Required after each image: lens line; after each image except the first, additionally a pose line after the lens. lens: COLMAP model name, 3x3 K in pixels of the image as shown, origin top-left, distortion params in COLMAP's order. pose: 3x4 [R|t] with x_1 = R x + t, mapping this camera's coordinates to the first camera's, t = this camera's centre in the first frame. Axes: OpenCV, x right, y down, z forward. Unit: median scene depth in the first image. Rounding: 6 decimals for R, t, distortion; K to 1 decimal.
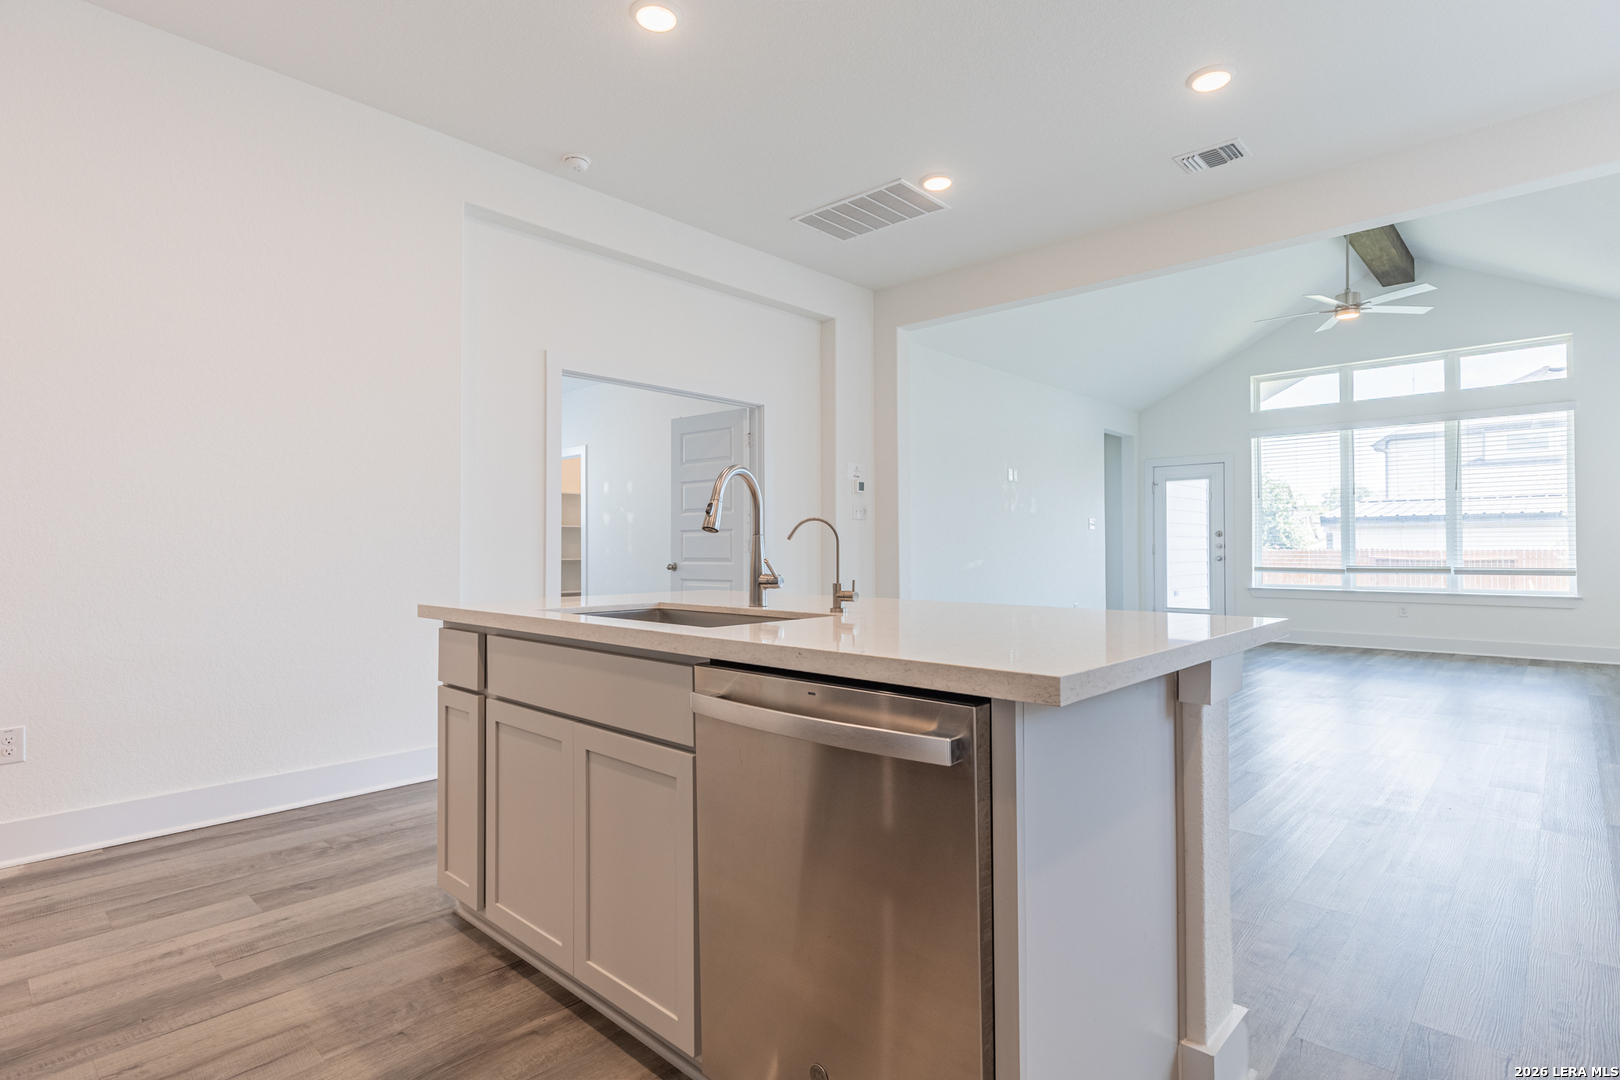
lens RADIAL K [[813.7, 0, 811.8], [0, 813.7, 534.5], [0, 0, 1]] dist [0.001739, 0.000569]
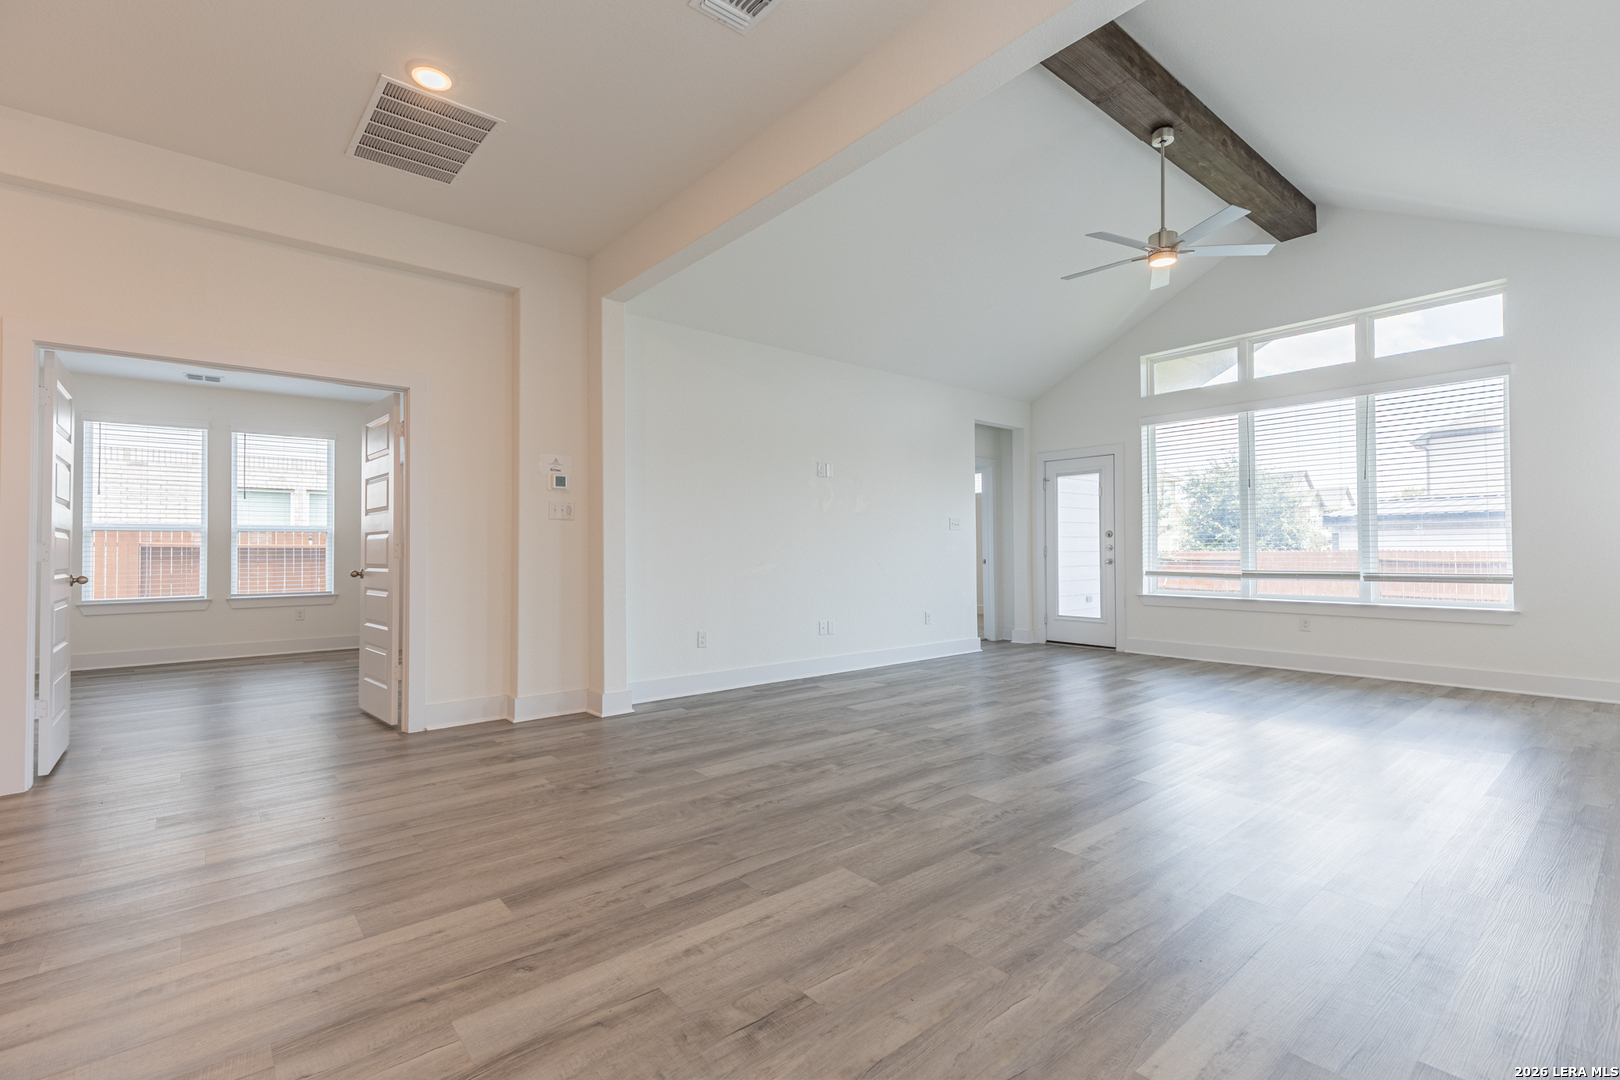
lens RADIAL K [[720.9, 0, 814.8], [0, 720.9, 535.3], [0, 0, 1]] dist [0.000709, 0.000147]
pose [[0.992328, -0.005755, -0.123498, 0.302482], [0.005329, 0.999979, -0.003778, 0.002005], [0.123517, 0.003091, 0.992338, 0.190000]]
